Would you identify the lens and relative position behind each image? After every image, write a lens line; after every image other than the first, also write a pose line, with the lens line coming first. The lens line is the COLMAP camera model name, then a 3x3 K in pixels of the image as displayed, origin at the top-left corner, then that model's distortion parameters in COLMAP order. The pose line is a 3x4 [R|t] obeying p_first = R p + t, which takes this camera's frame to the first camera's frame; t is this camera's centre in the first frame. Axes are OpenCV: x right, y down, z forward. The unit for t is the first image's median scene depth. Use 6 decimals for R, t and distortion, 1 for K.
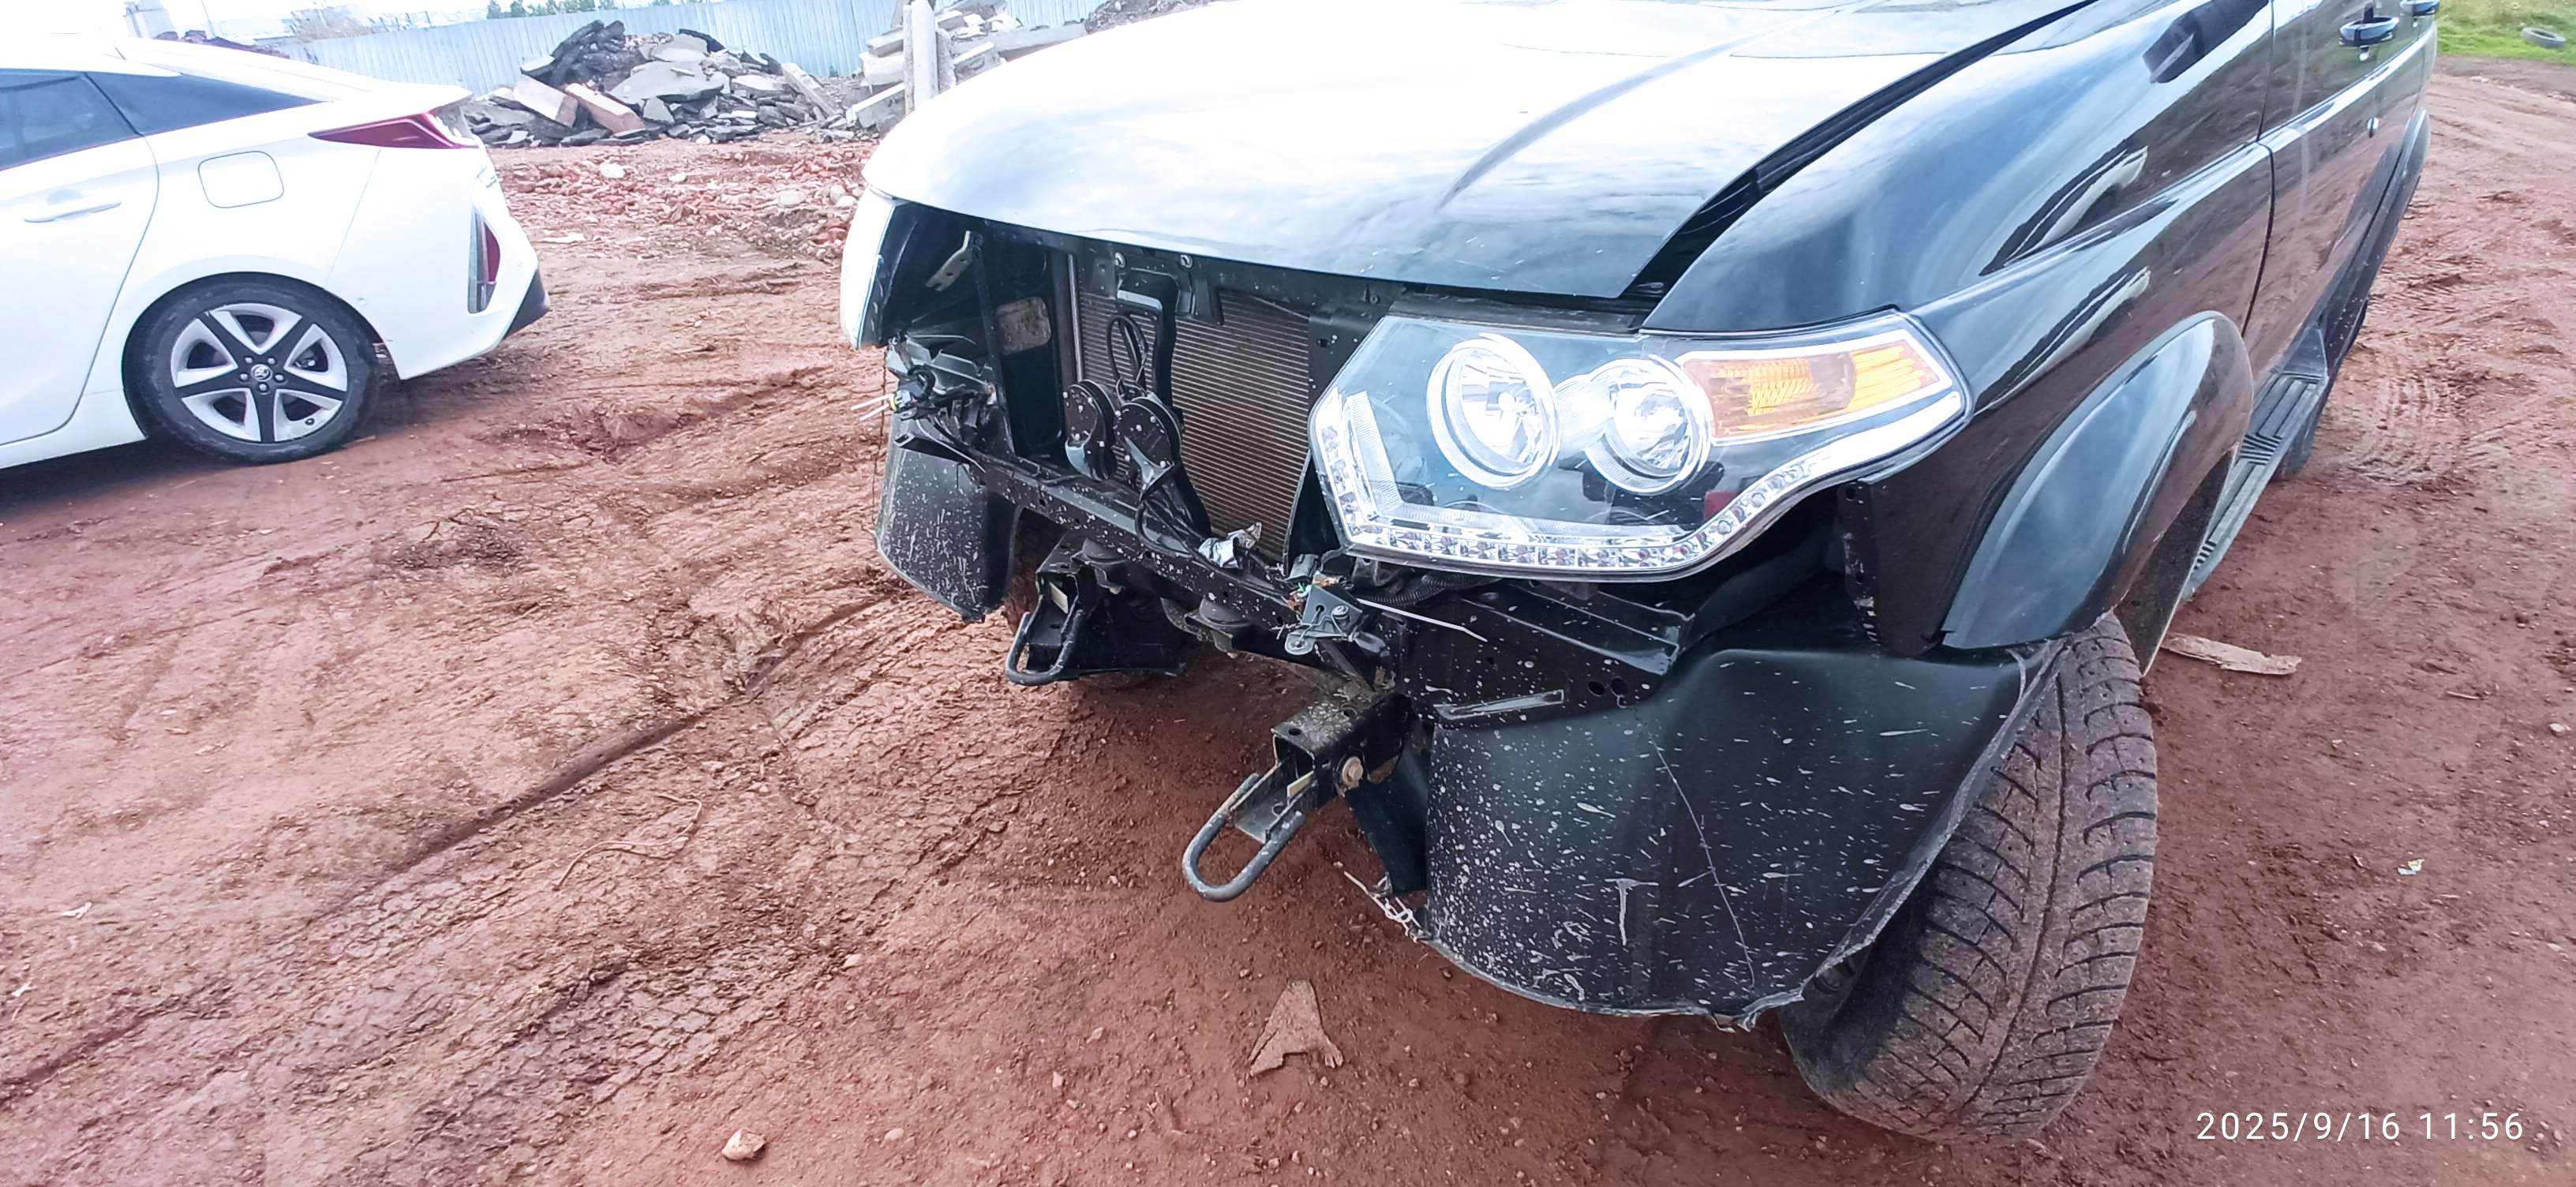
lens RADIAL K [[1266.8, 0, 1286.4], [0, 1266.8, 589.7], [0, 0, 1]] dist [-0.010965, 0.000357]
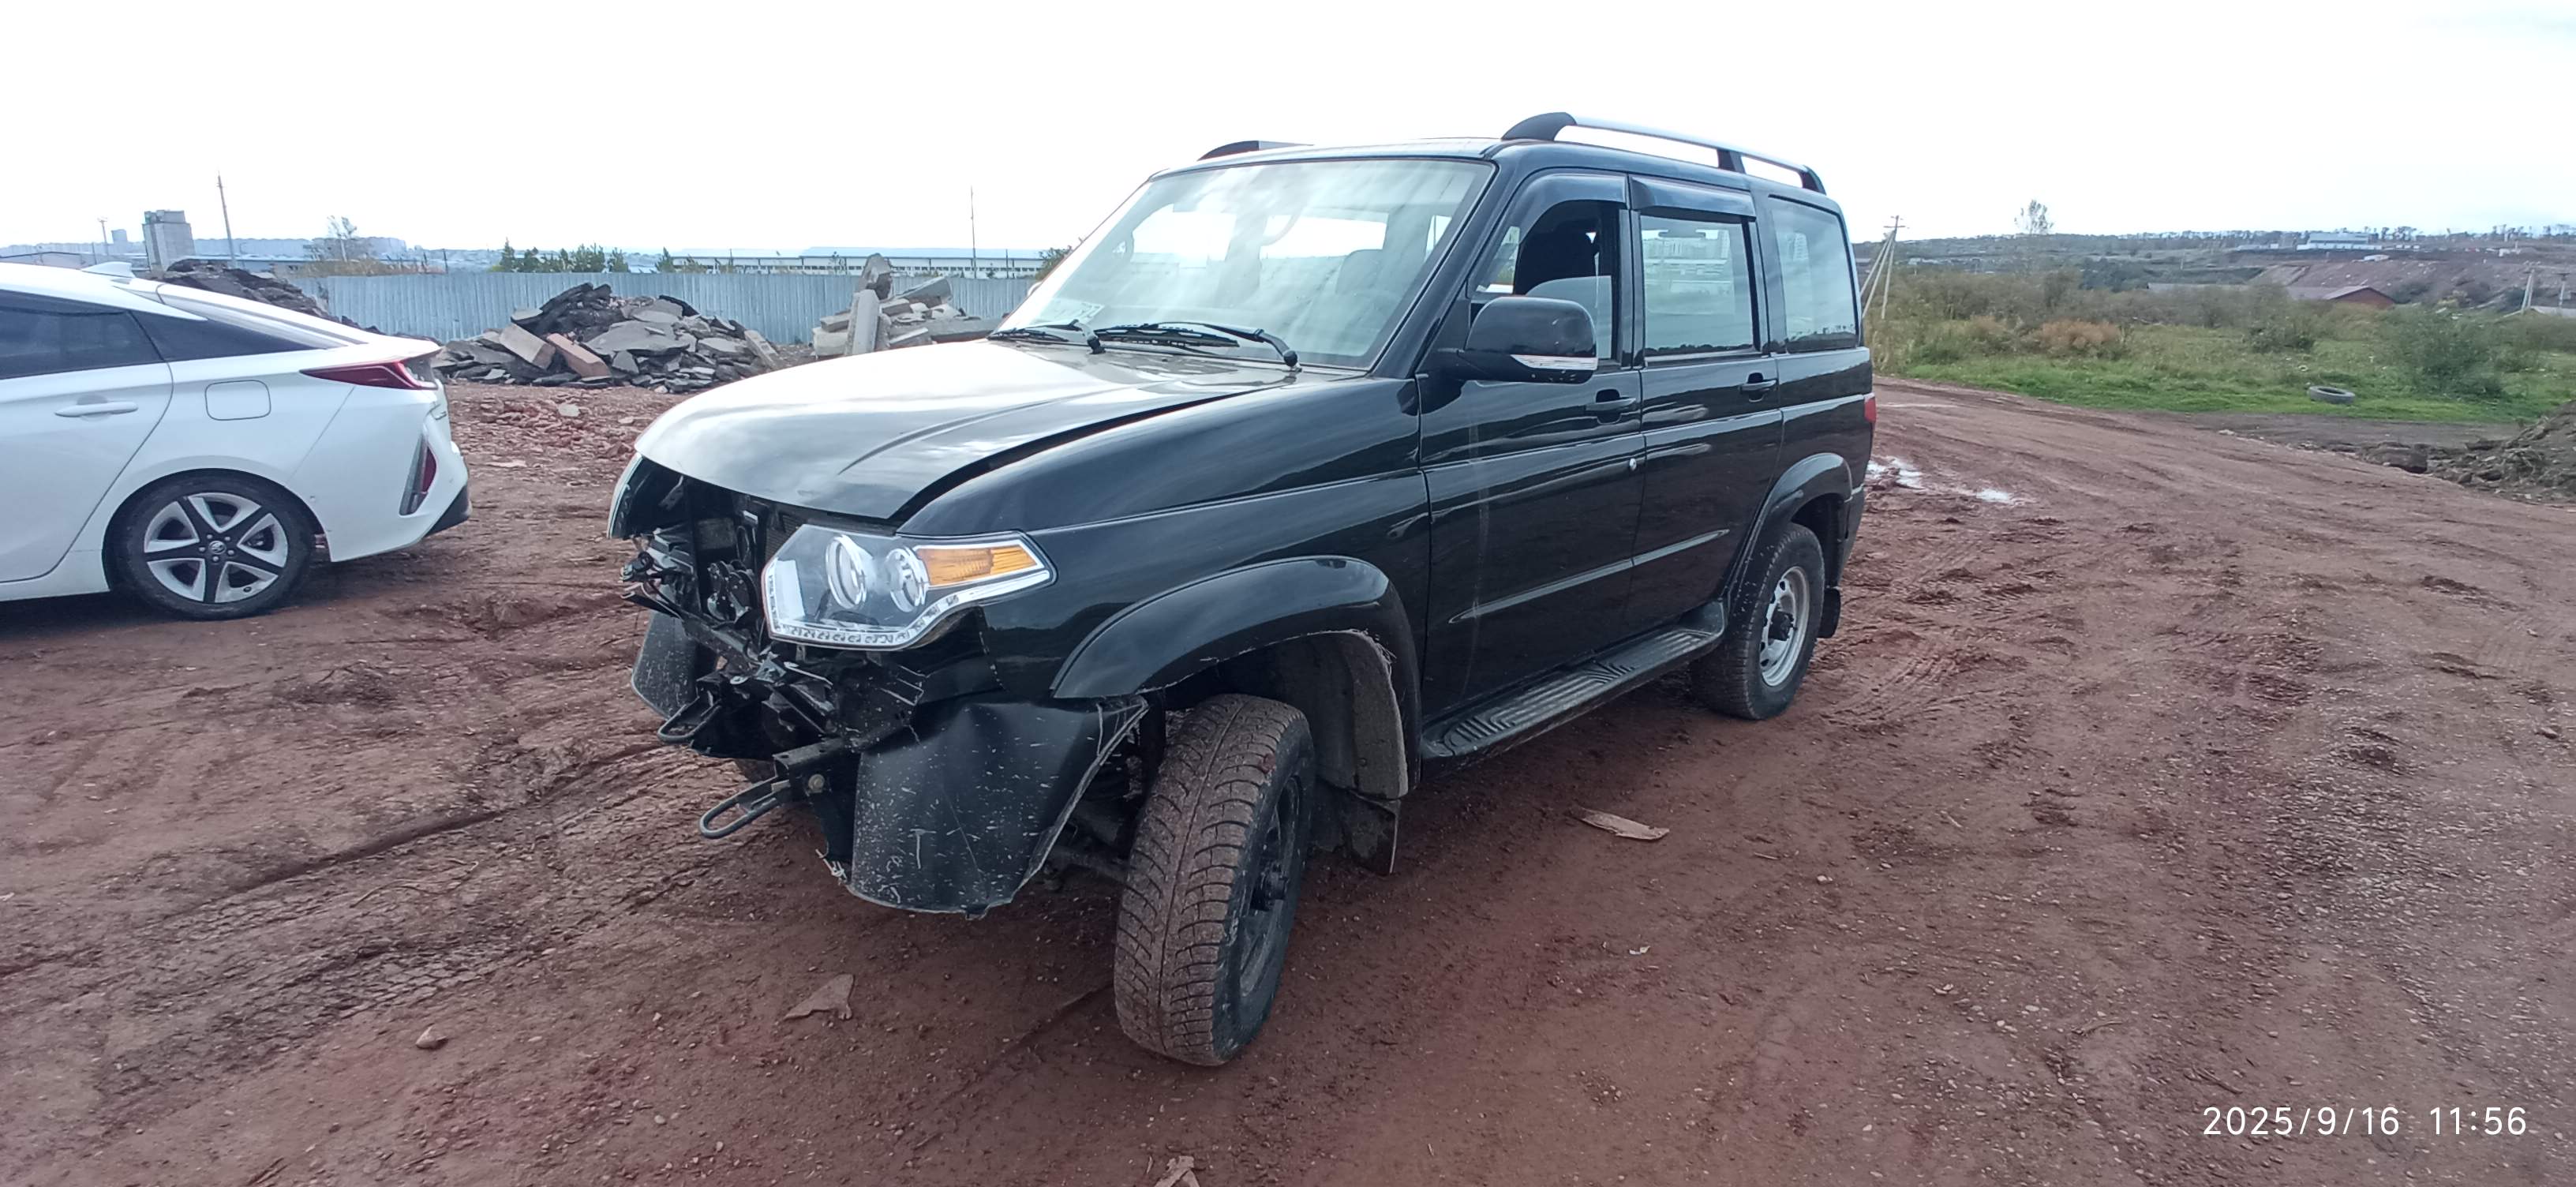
lens RADIAL K [[1266.8, 0, 1298.8], [0, 1266.8, 583.6], [0, 0, 1]] dist [-0.010965, 0.000357]
pose [[0.997140, 0.065582, 0.037552, 0.331137], [-0.055955, 0.974695, -0.216423, 0.112787], [-0.050795, 0.213703, 0.975577, -0.414507]]
